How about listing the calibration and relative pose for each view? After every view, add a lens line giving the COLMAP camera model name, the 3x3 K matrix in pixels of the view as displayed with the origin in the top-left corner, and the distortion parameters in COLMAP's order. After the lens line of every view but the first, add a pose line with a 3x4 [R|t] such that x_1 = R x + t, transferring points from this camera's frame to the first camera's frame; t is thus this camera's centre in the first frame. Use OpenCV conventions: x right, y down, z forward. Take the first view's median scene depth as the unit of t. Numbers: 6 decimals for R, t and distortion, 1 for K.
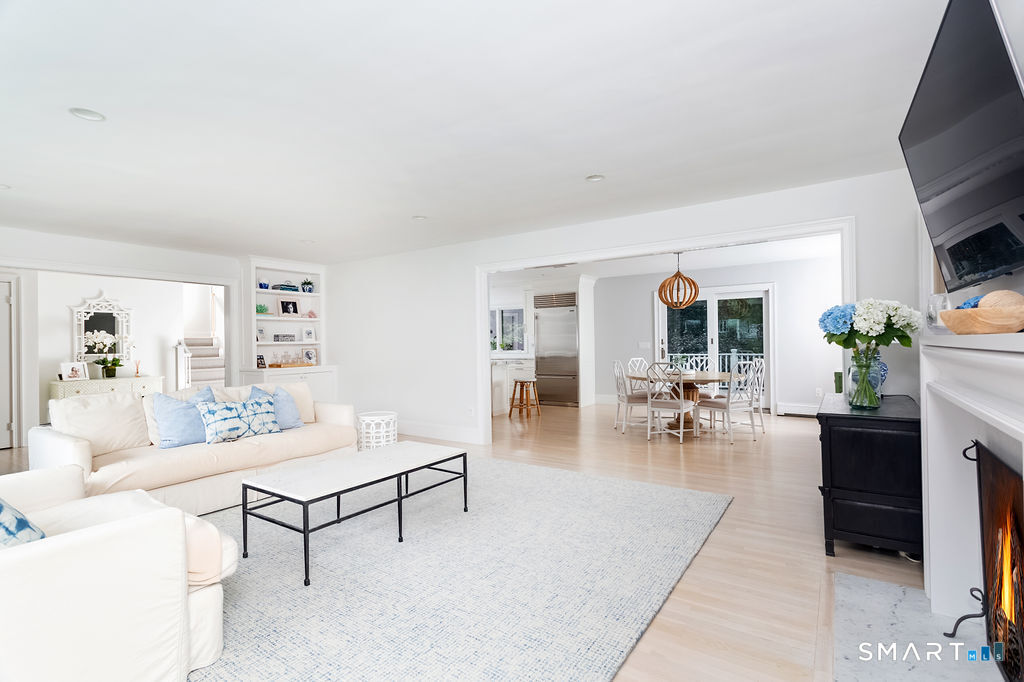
lens RADIAL K [[484.4, 0, 512.3], [0, 484.4, 340.1], [0, 0, 1]] dist [-0.002366, 0.002641]
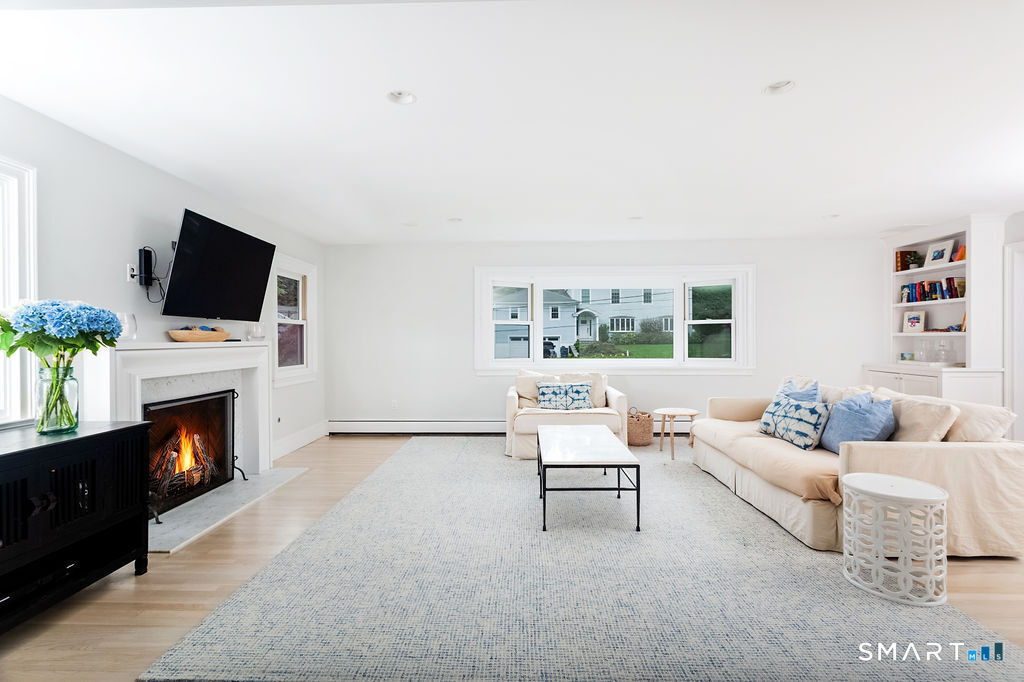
lens RADIAL K [[484.4, 0, 509.2], [0, 484.4, 344.0], [0, 0, 1]] dist [-0.002366, 0.002641]
pose [[-0.846672, 0.016692, -0.531853, 0.439298], [0.008945, 0.999813, 0.017140, -0.004498], [0.532040, 0.009754, -0.846663, 1.770505]]
